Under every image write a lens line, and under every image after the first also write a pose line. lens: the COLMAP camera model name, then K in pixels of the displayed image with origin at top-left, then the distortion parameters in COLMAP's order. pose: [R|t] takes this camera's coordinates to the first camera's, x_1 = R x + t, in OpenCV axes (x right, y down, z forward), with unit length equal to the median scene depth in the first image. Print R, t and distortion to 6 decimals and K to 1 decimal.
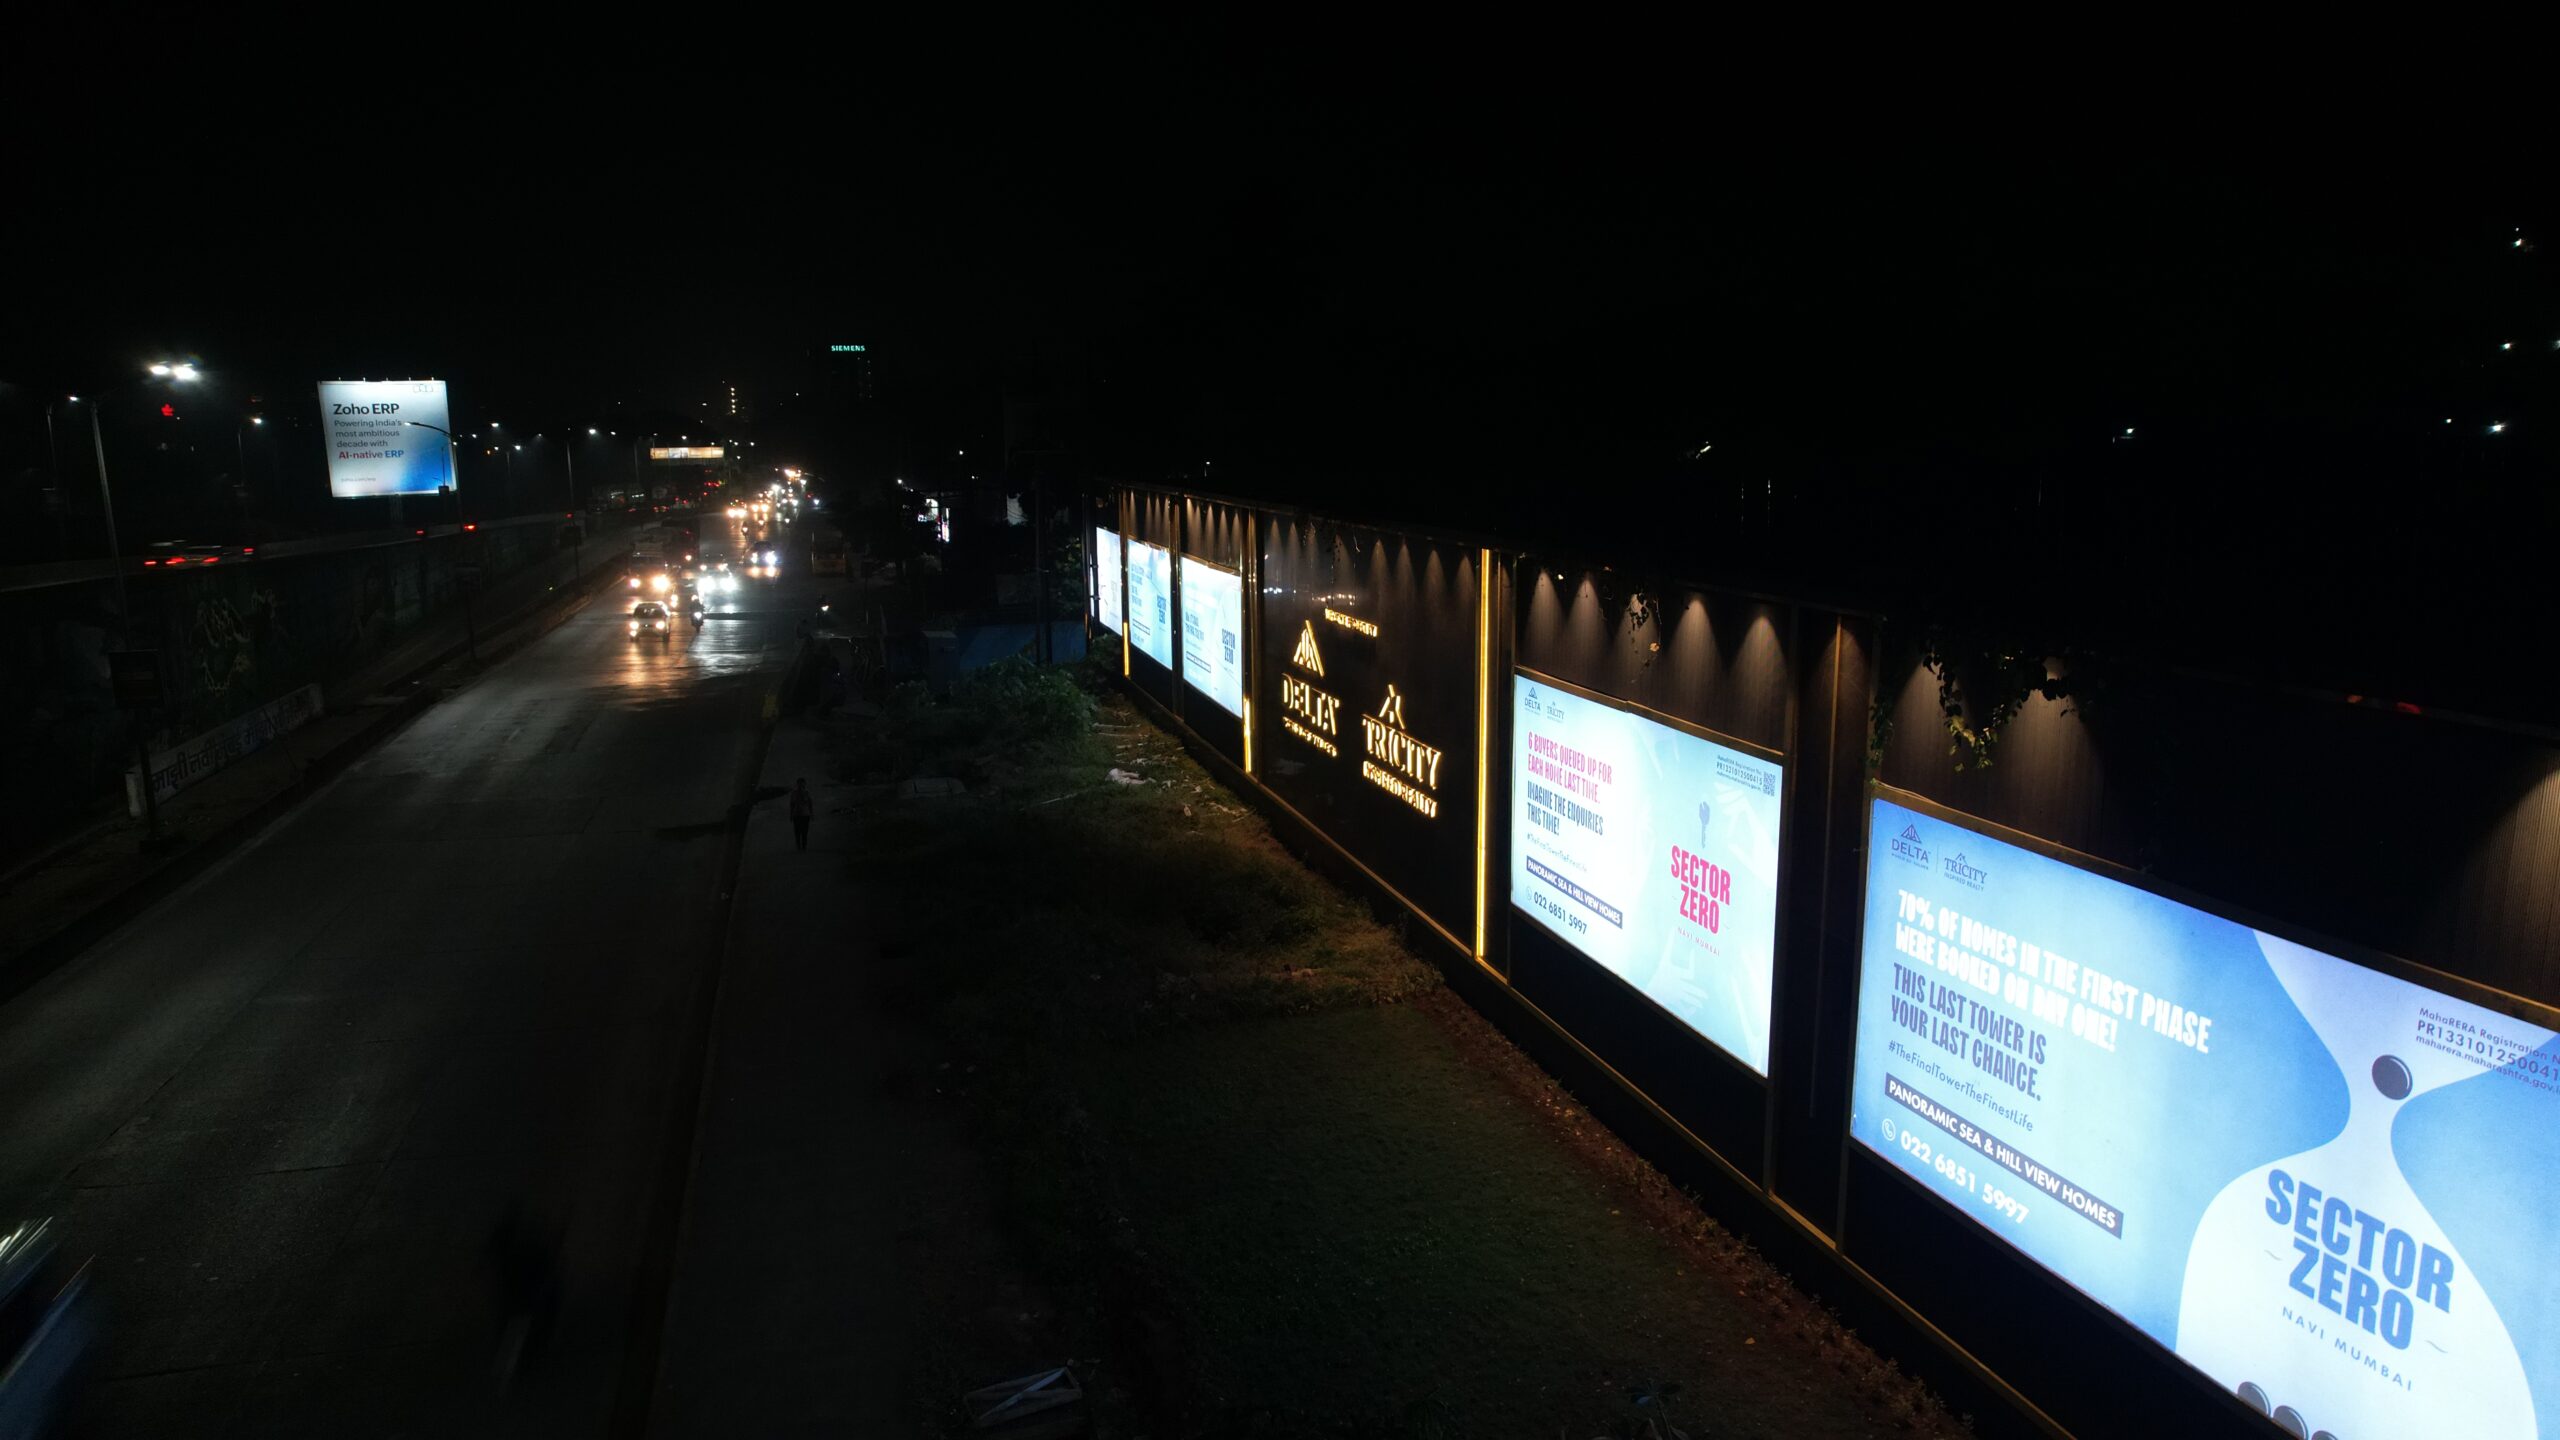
lens RADIAL K [[1636.6, 0, 1280.0], [0, 1636.6, 720.0], [0, 0, 1]] dist [-0.070959, 0.074717]
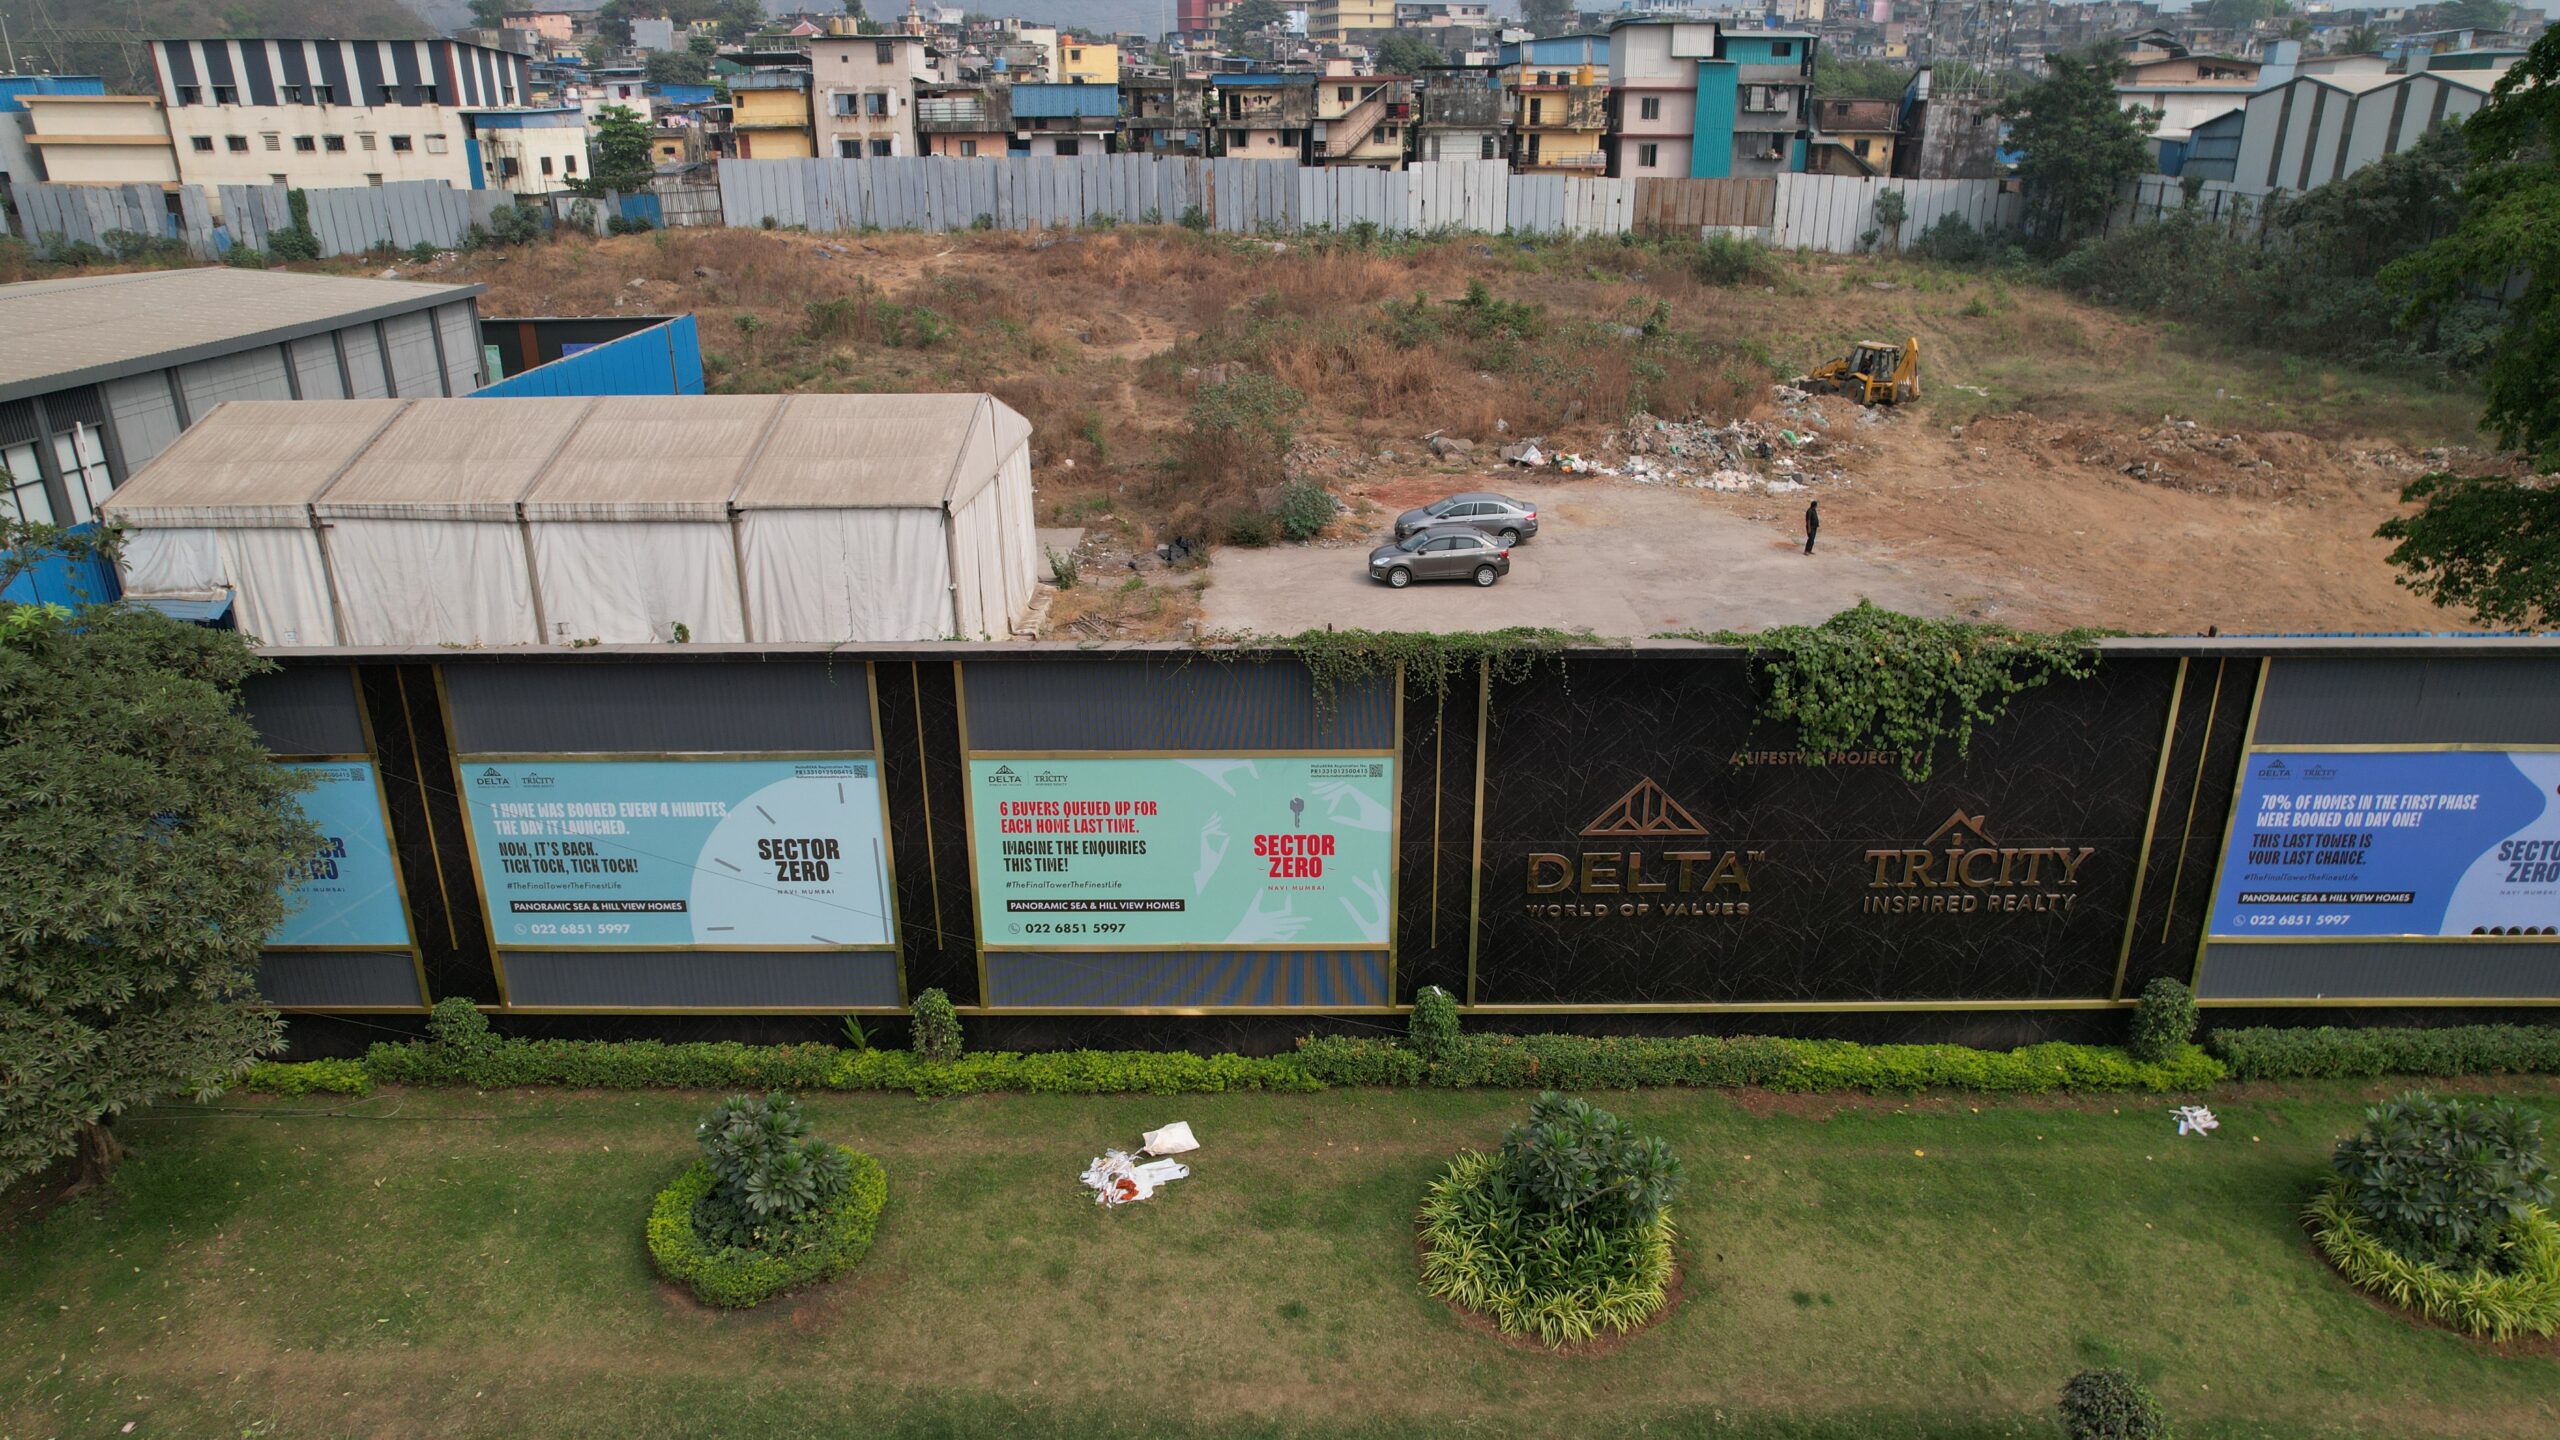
lens RADIAL K [[1640.5, 0, 1280.0], [0, 1640.5, 720.0], [0, 0, 1]] dist [-0.068729, 0.051577]
pose [[0.299231, -0.364501, 0.881816, -0.589936], [0.179668, 0.929153, 0.323101, -0.296295], [-0.937113, 0.061753, 0.343520, 0.564280]]
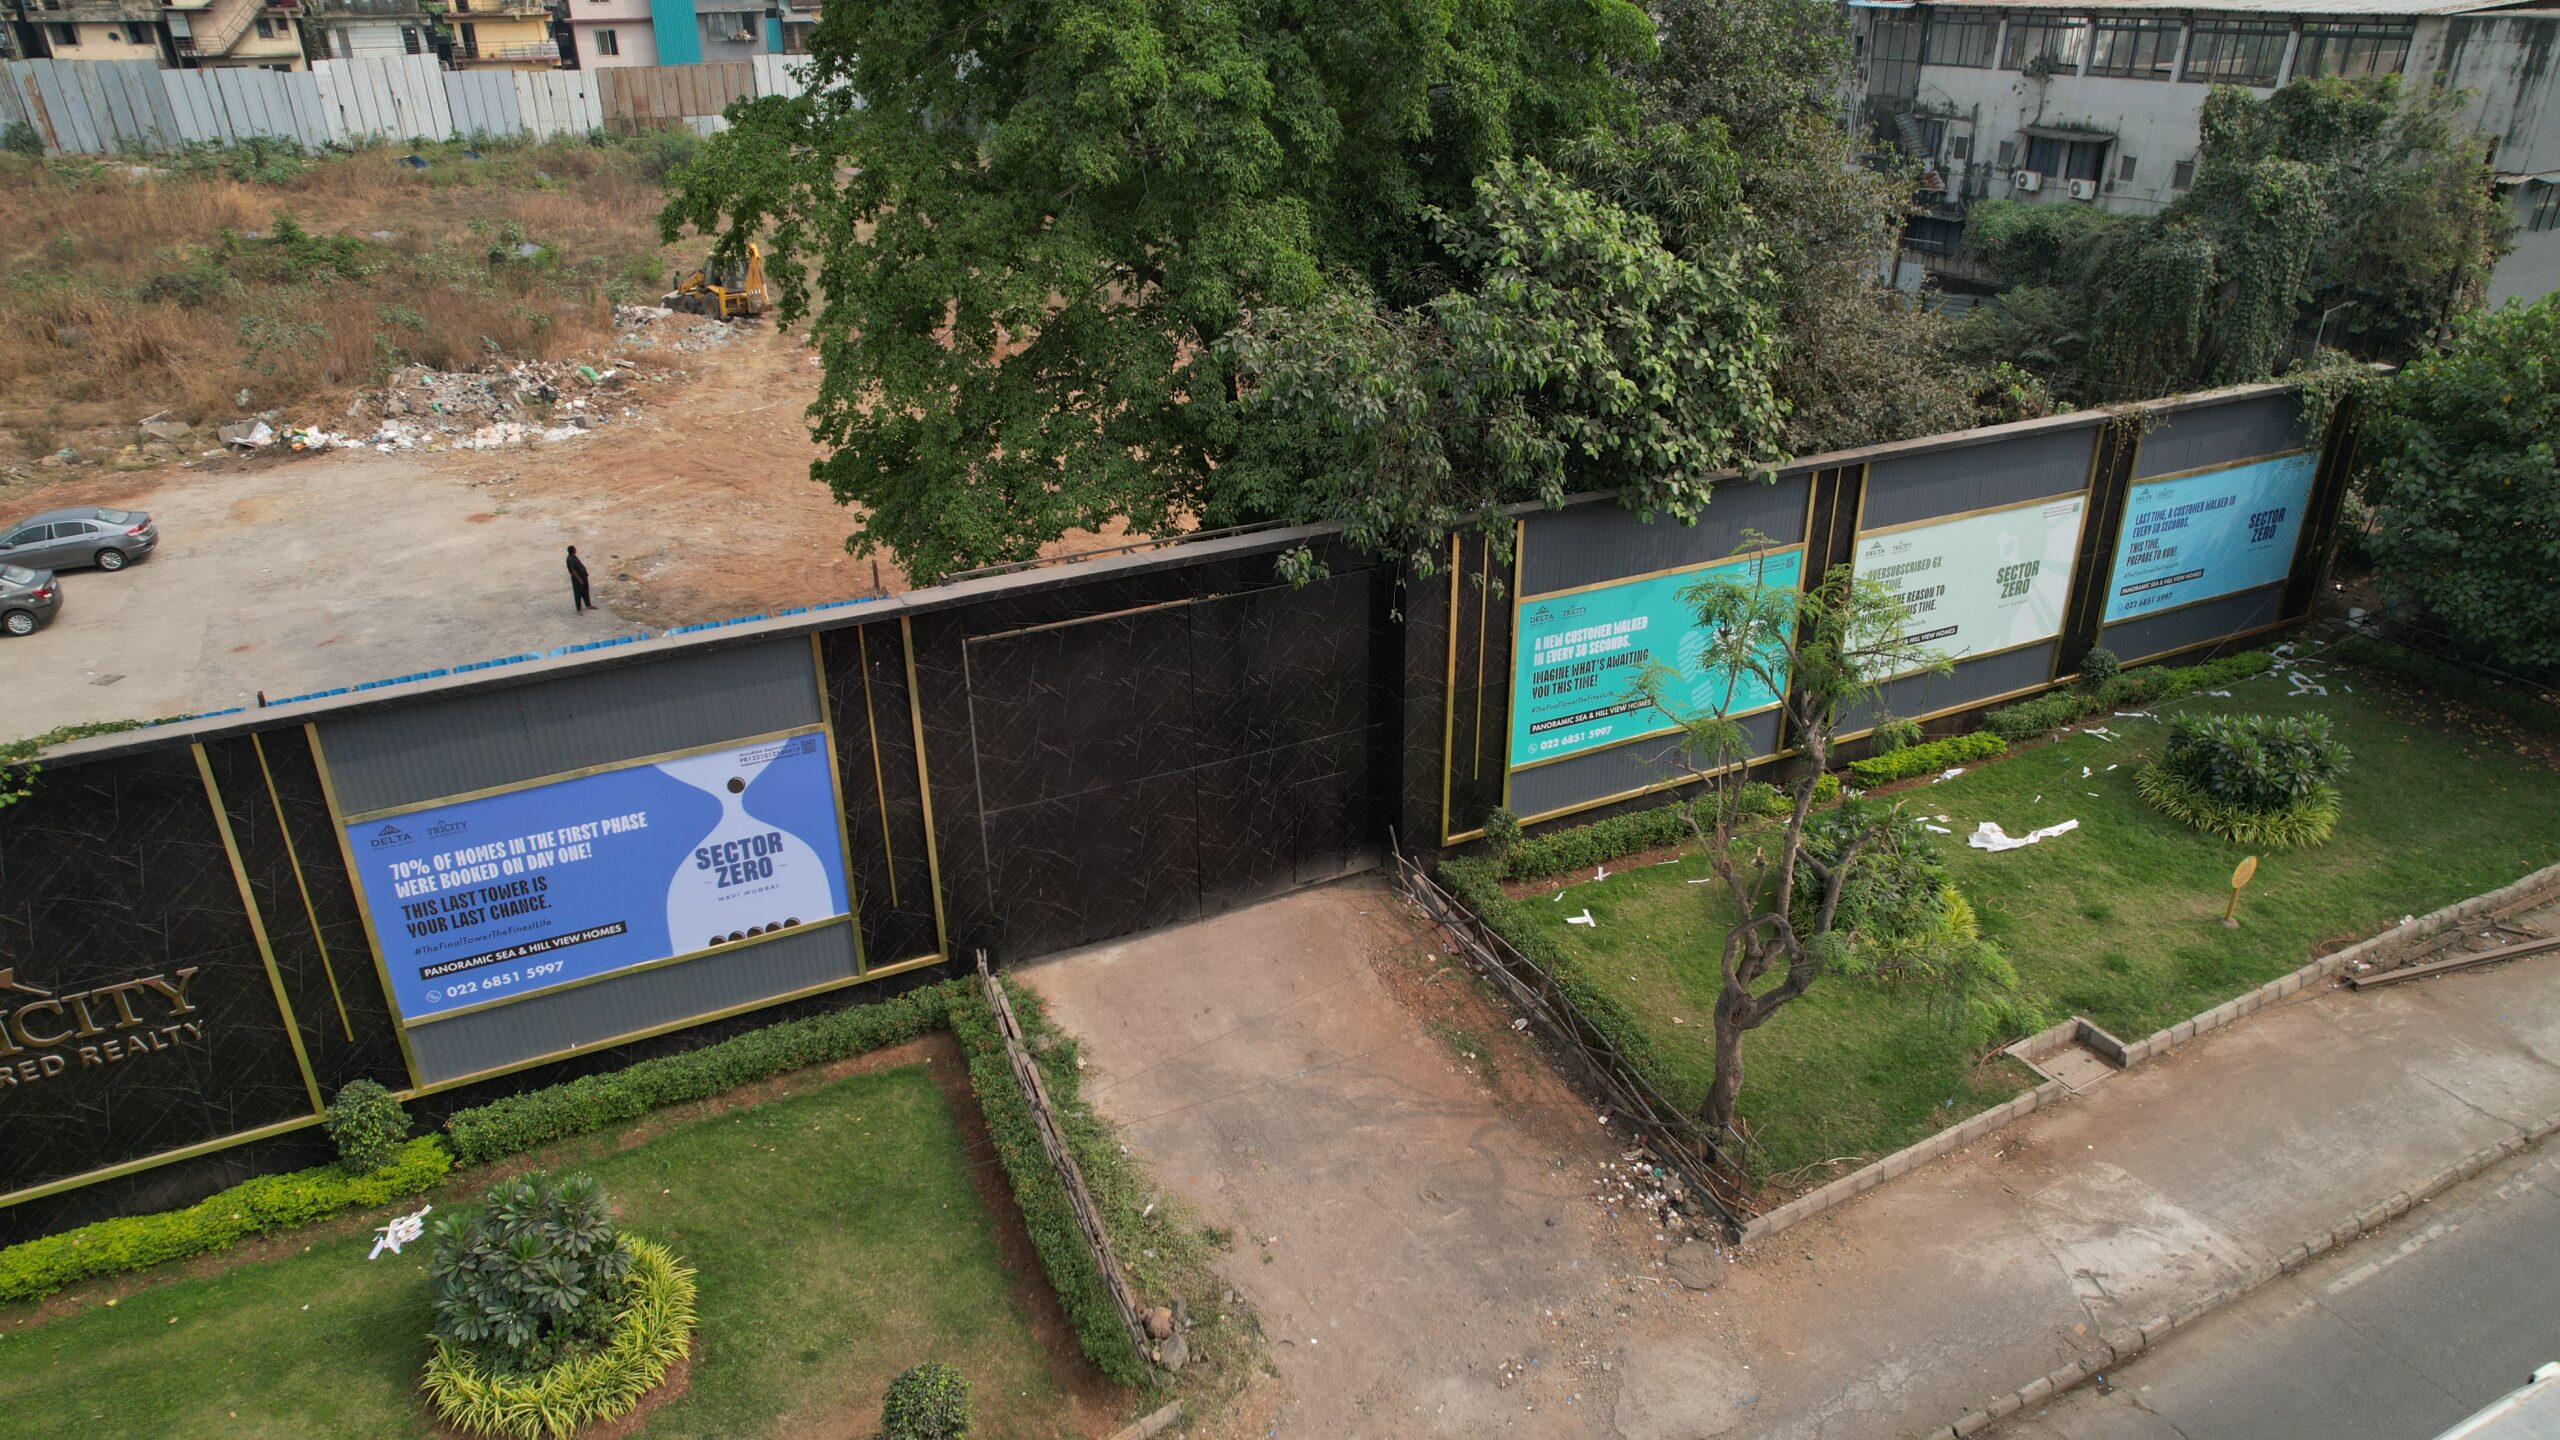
lens RADIAL K [[1636.6, 0, 1280.0], [0, 1636.6, 720.0], [0, 0, 1]] dist [-0.070959, 0.074717]
pose [[-0.163342, -0.443111, 0.881460, -0.430582], [0.179924, 0.865096, 0.468226, -0.238388], [-0.970024, 0.235076, -0.061580, 0.092454]]
